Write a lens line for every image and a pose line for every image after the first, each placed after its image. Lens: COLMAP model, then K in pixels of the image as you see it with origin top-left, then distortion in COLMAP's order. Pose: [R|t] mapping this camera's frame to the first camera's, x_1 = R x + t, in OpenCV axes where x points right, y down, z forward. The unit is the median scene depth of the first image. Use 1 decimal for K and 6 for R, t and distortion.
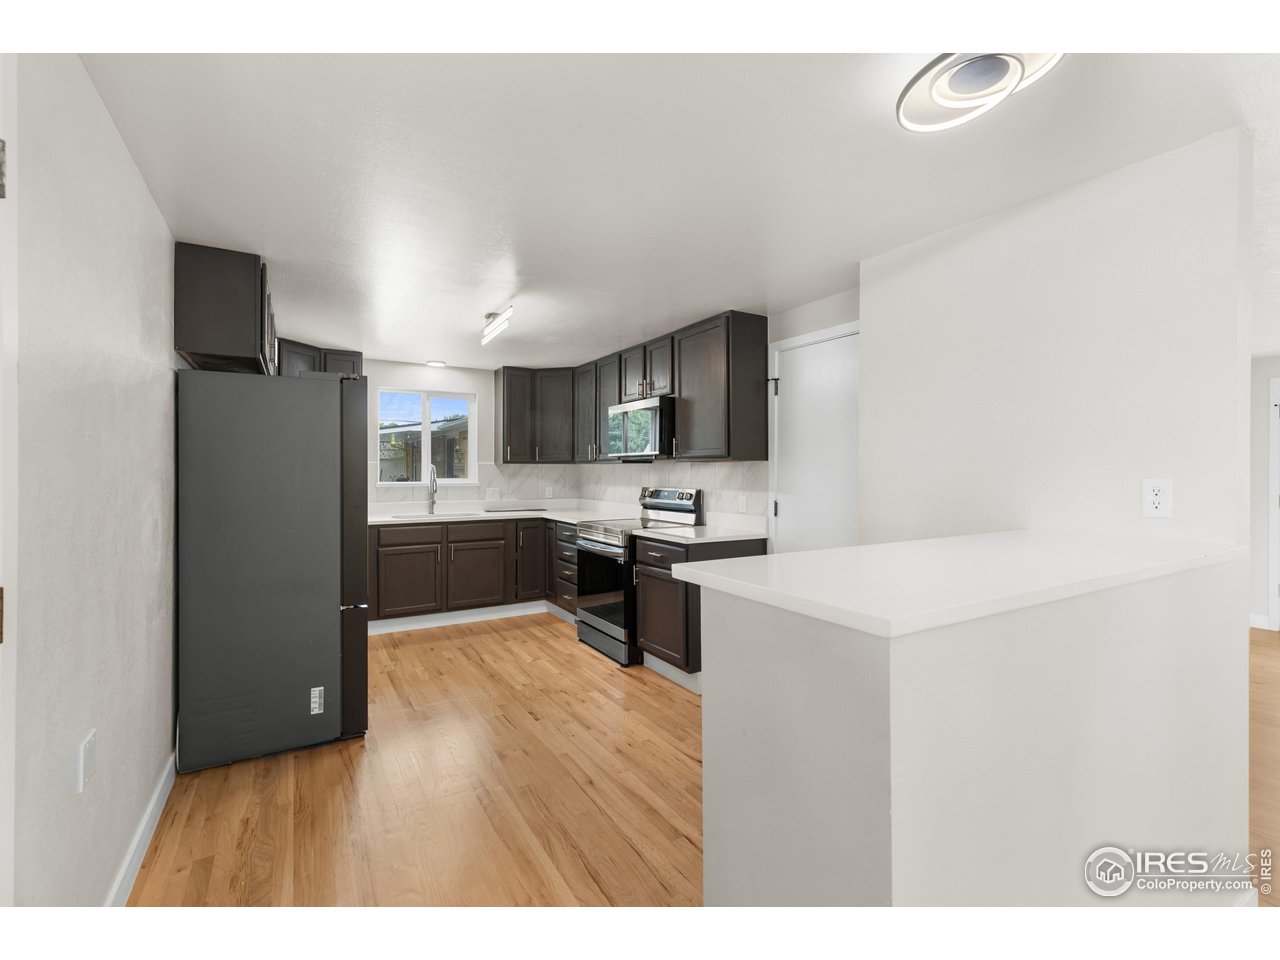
lens RADIAL K [[584.1, 0, 643.3], [0, 584.1, 475.4], [0, 0, 1]] dist [0.002167, -0.000476]
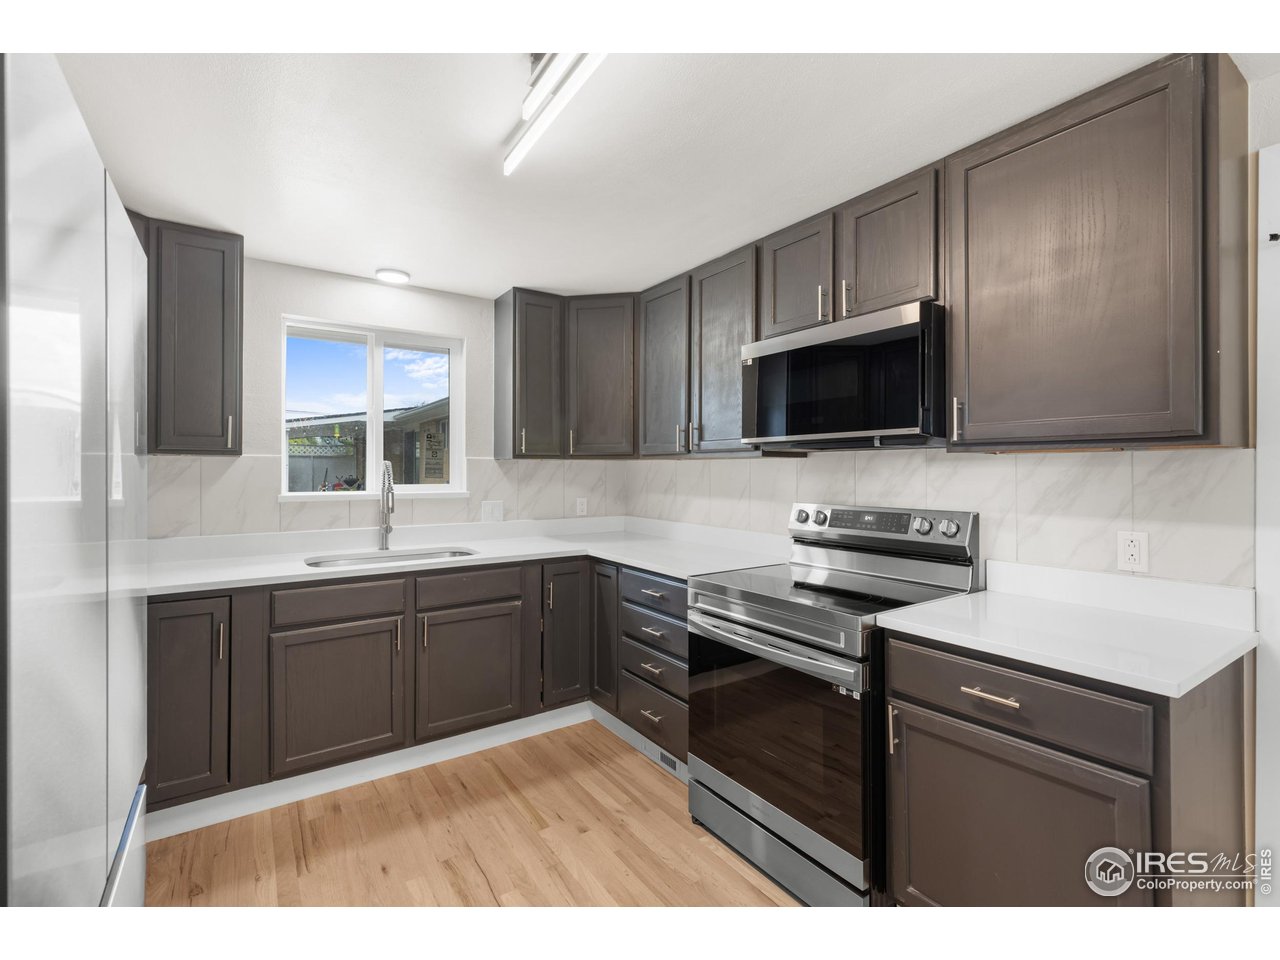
lens RADIAL K [[584.1, 0, 633.5], [0, 584.1, 471.1], [0, 0, 1]] dist [0.002167, -0.000476]
pose [[0.998520, -0.000110, 0.054380, -0.162845], [0.000428, 0.999983, -0.005842, -0.005066], [-0.054378, 0.005857, 0.998503, 0.450787]]
